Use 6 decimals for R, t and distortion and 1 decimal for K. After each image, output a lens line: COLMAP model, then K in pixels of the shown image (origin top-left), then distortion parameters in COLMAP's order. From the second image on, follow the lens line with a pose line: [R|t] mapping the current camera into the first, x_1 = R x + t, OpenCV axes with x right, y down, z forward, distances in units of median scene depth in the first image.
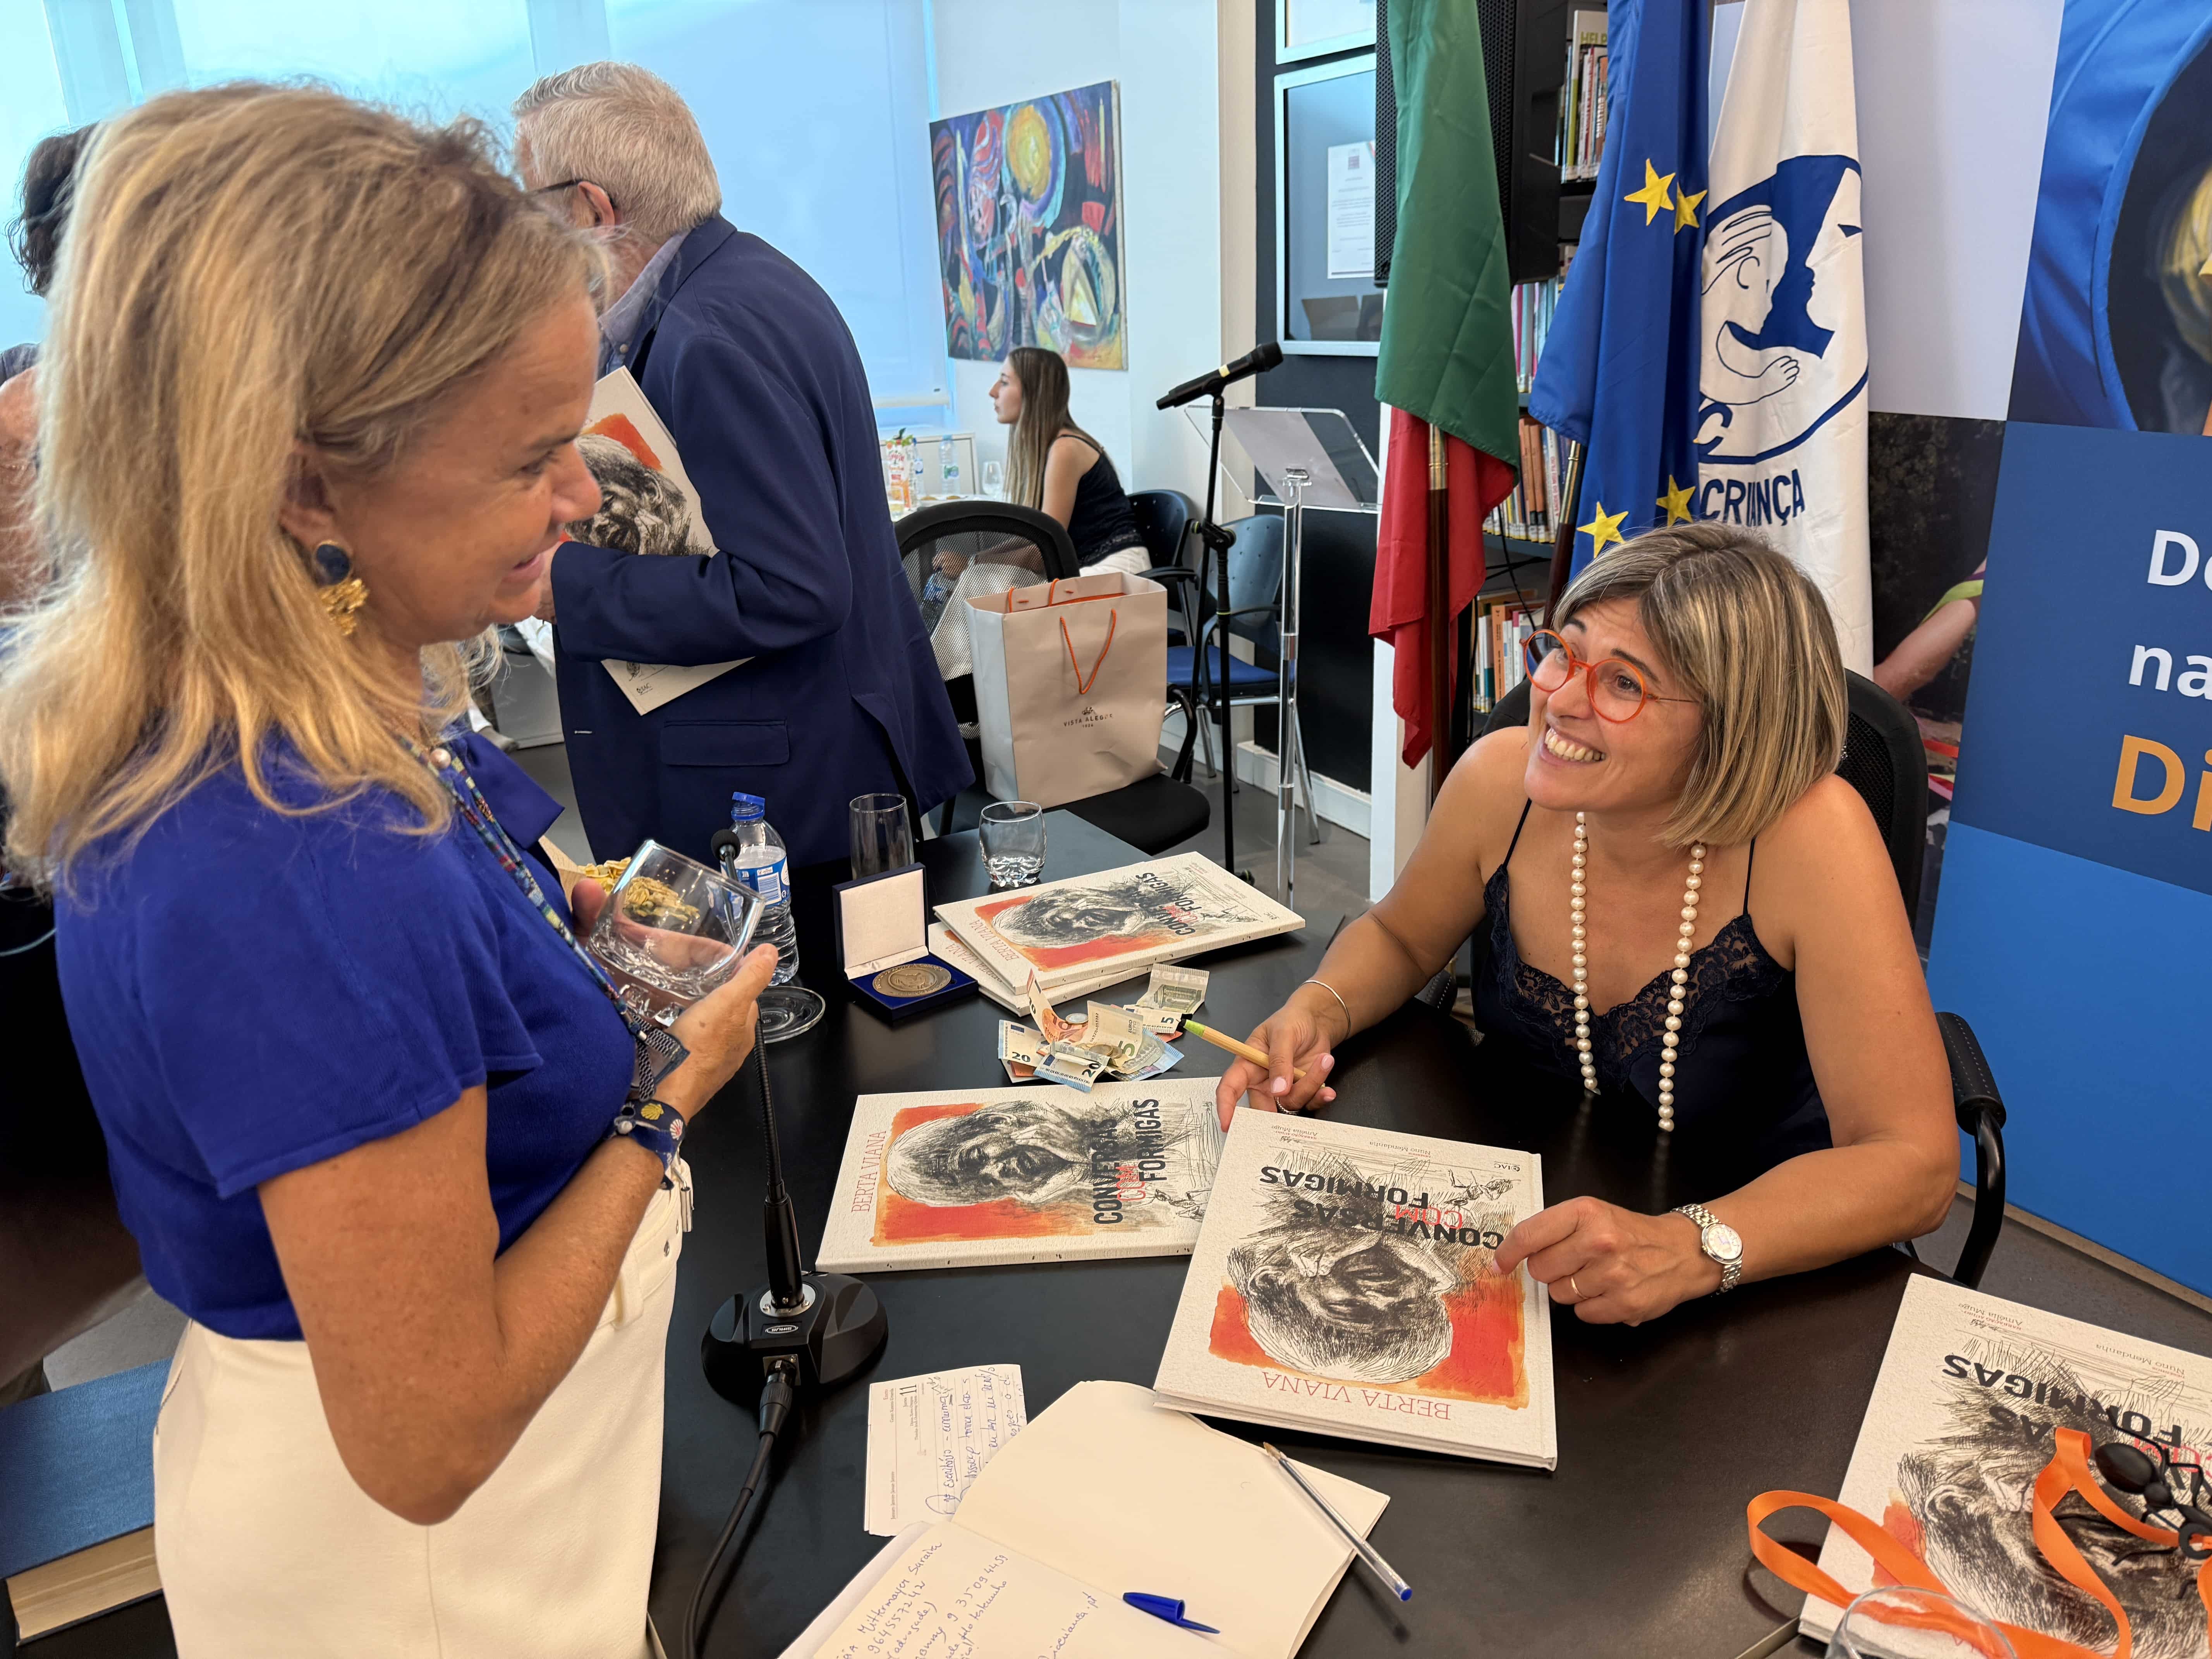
lens RADIAL K [[1579.8, 0, 1123.2], [0, 1579.8, 836.4], [0, 0, 1]] dist [0.025653, -0.029130]
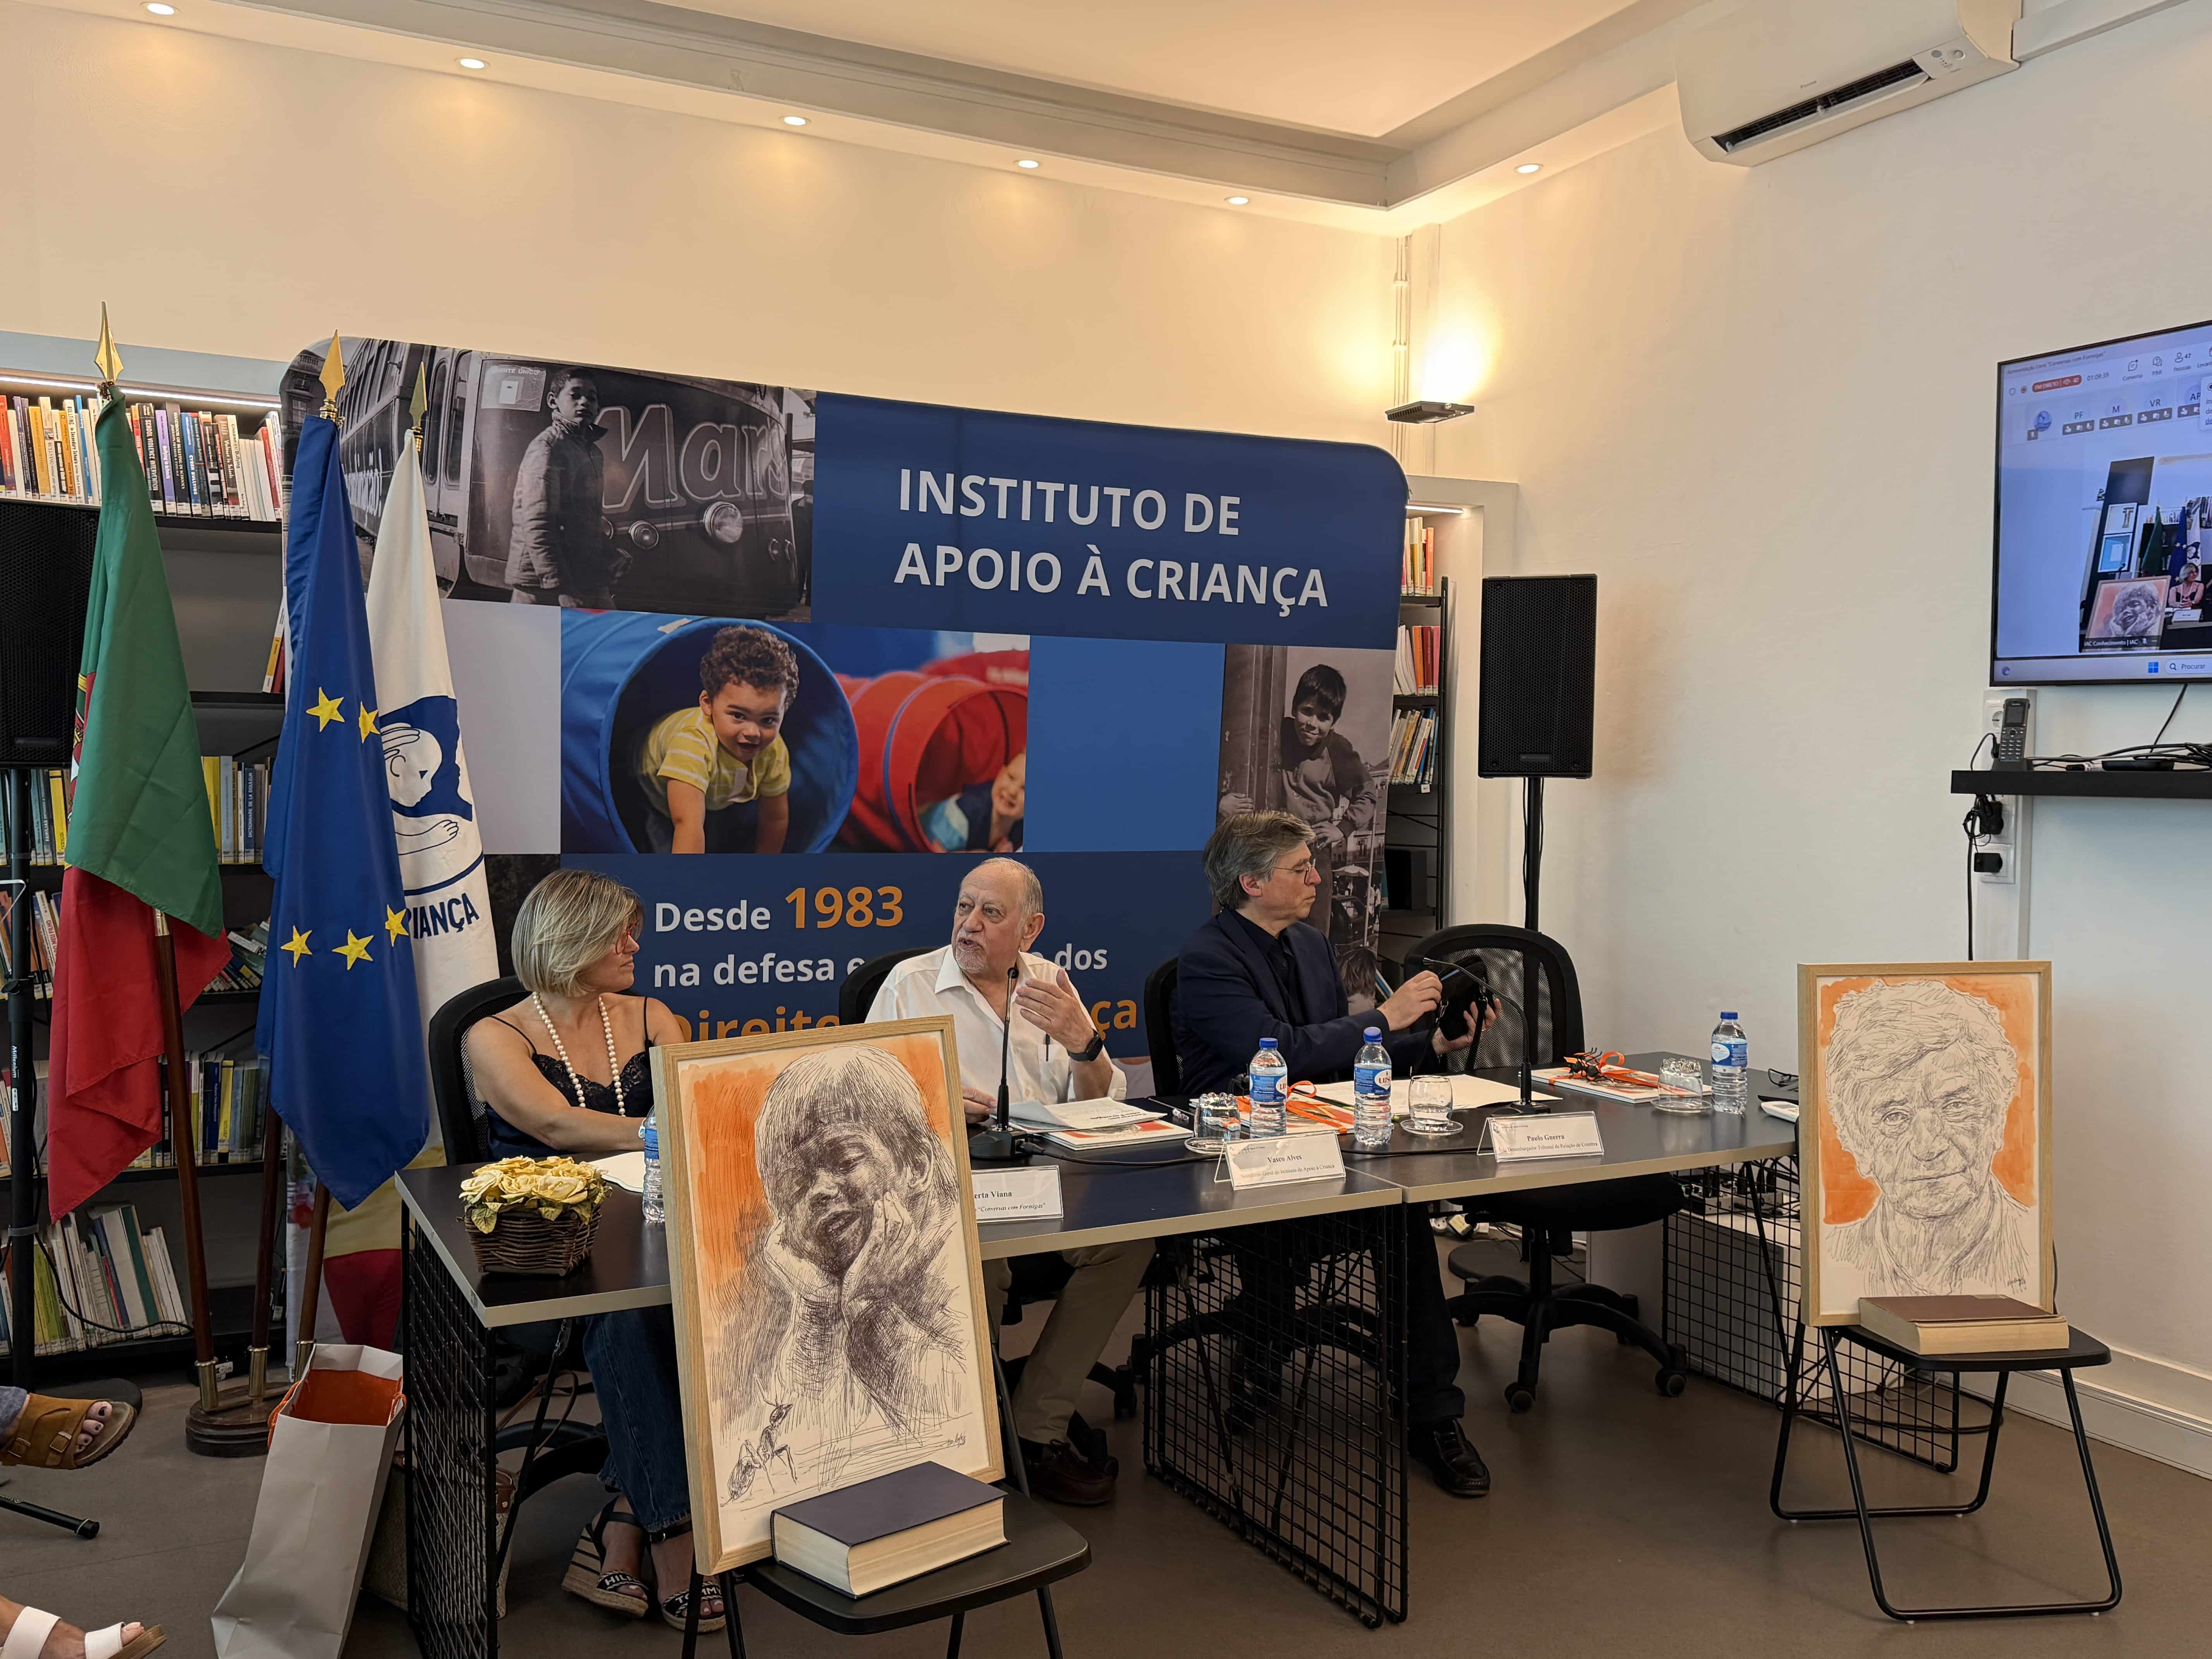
lens RADIAL K [[1817.7, 0, 1138.5], [0, 1817.7, 857.3], [0, 0, 1]] dist [0.091821, -0.116409]
pose [[0.032897, -0.014406, 0.999355, -0.619002], [0.322275, 0.946641, 0.003038, -0.027466], [-0.946074, 0.321967, 0.035784, 0.149056]]
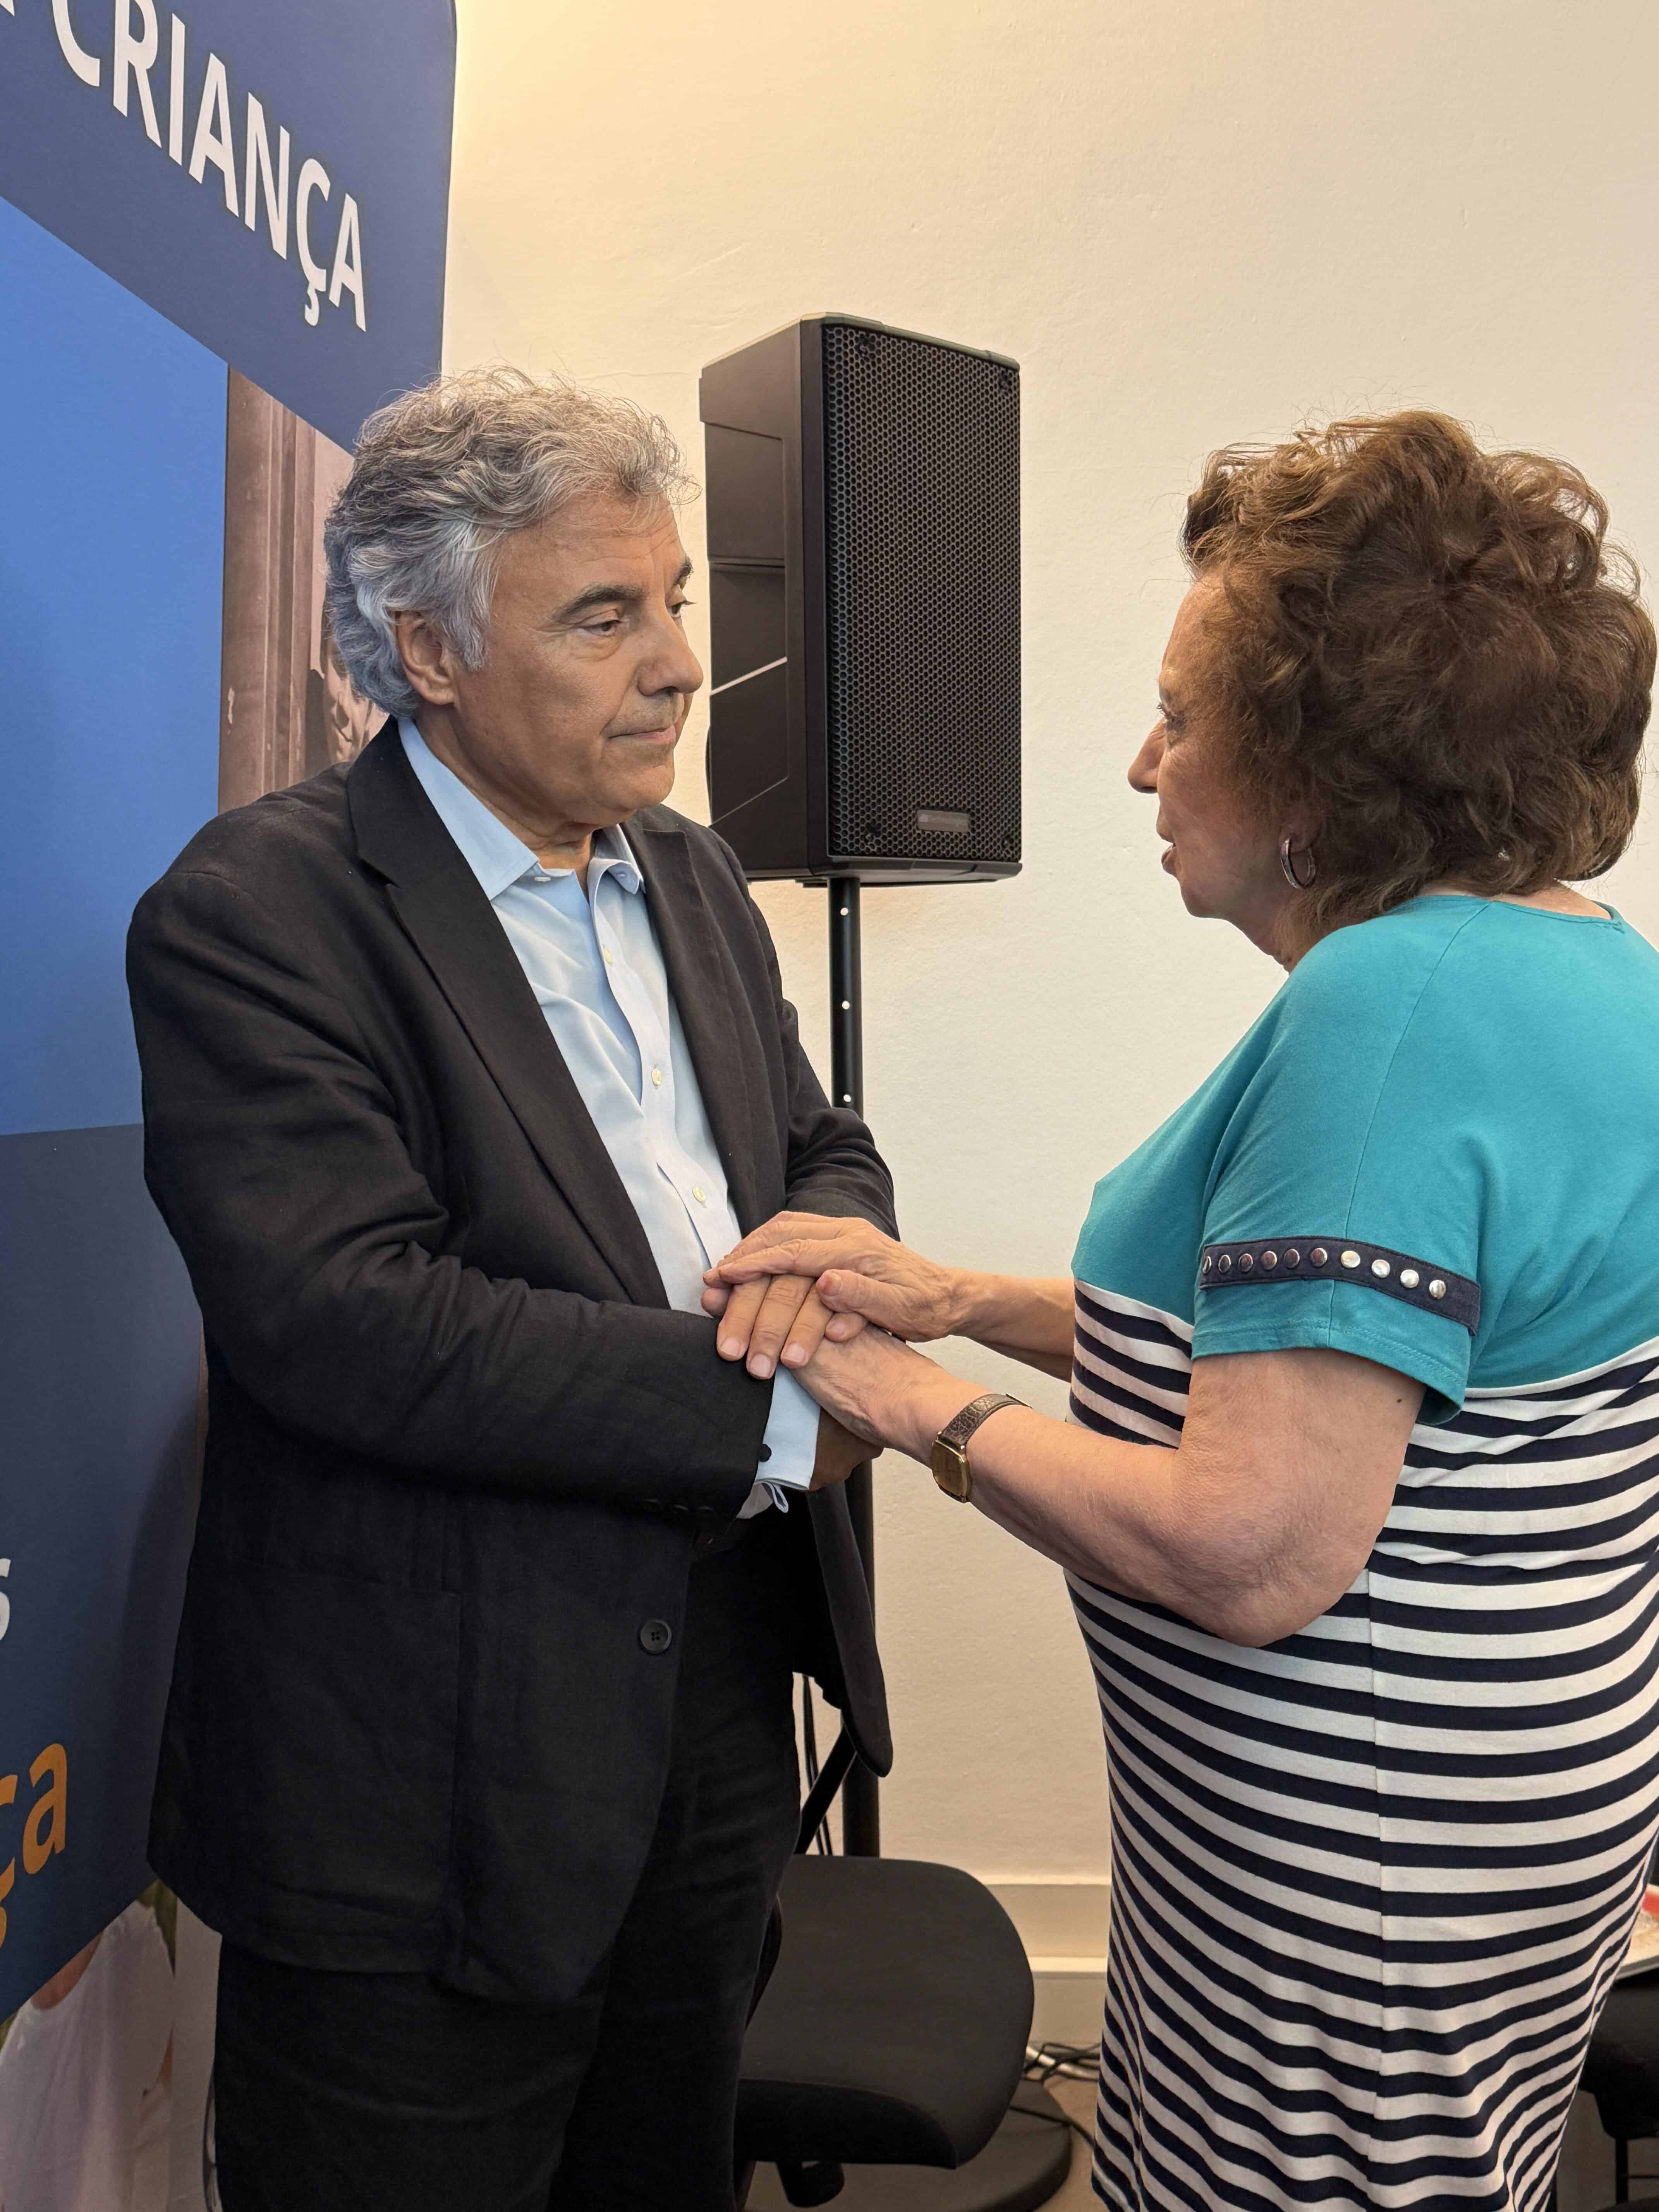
lens RADIAL K [[2454.1, 0, 843.3], [0, 2454.1, 1110.9], [0, 0, 1]] dist [-0.013074, 0.000000]
pose [[-0.819010, 0.045312, 0.571987, 0.121240], [0.246952, 0.927658, 0.280116, -0.098018], [-0.517916, 0.370672, -0.770951, 0.383198]]
